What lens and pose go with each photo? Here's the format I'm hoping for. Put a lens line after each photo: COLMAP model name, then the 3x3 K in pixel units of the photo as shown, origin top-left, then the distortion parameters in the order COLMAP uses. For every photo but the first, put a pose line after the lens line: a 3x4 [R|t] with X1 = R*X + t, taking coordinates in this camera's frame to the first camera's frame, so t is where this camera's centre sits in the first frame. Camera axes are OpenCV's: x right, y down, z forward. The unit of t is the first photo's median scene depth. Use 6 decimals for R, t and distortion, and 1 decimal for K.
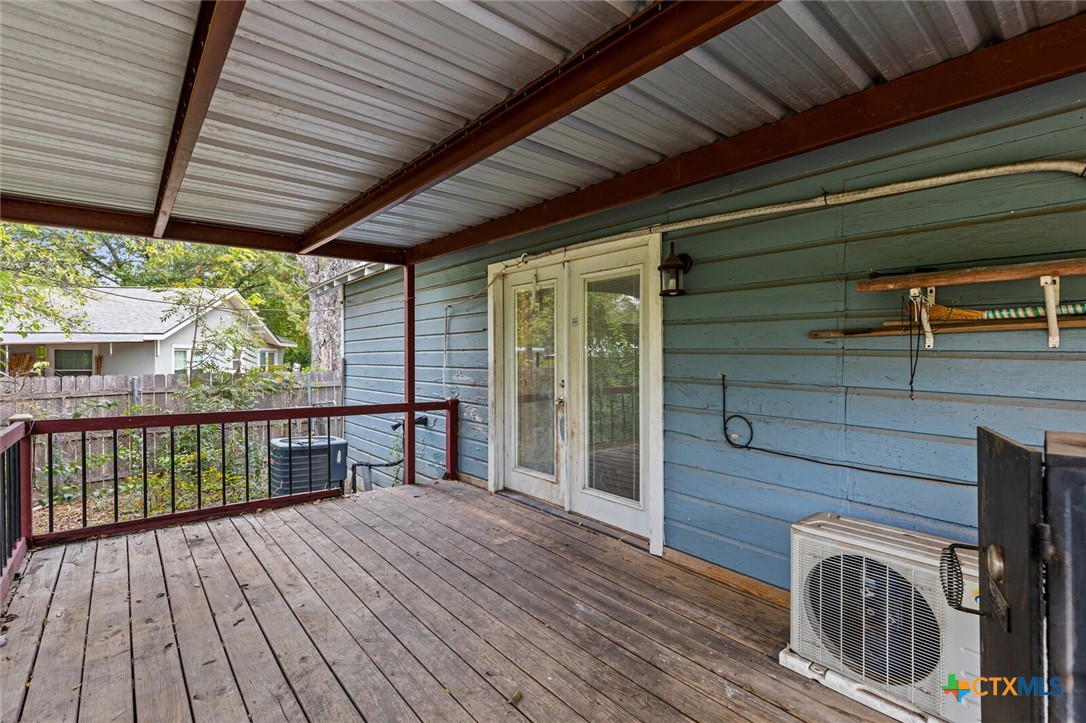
lens RADIAL K [[485.4, 0, 540.3], [0, 485.4, 359.6], [0, 0, 1]] dist [0.016097, -0.000422]
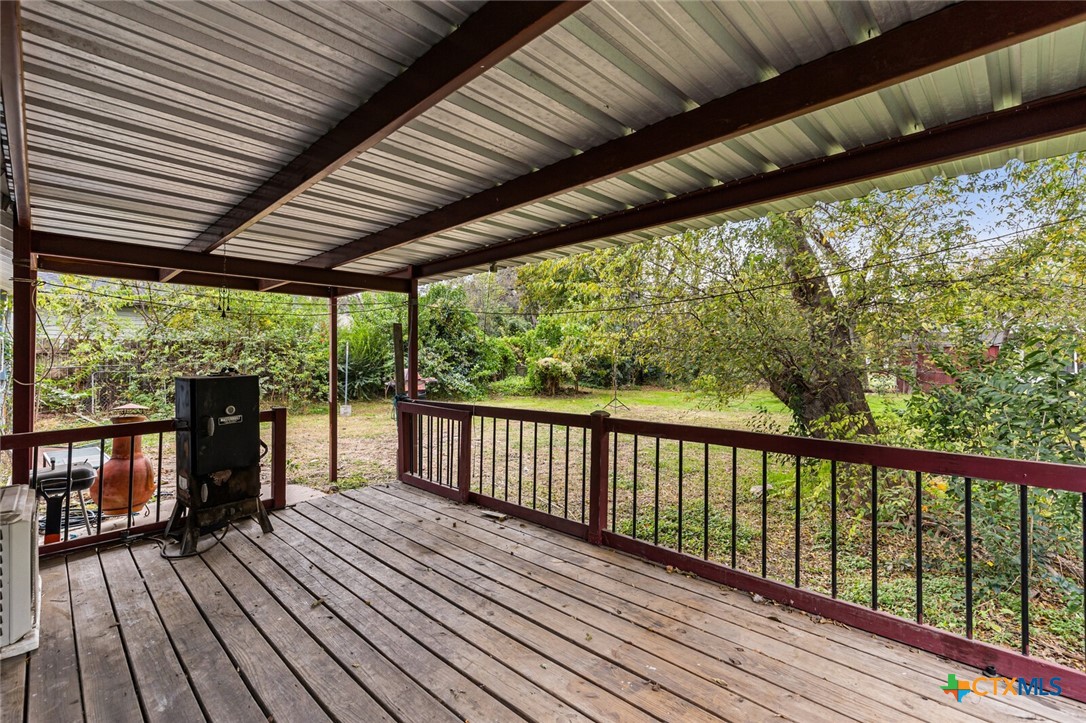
lens RADIAL K [[485.4, 0, 540.3], [0, 485.4, 359.6], [0, 0, 1]] dist [0.016097, -0.000422]
pose [[-0.996505, 0.003196, -0.083469, -0.492420], [0.003147, 0.999995, 0.000727, 0.004933], [0.083471, 0.000462, -0.996510, 2.110935]]
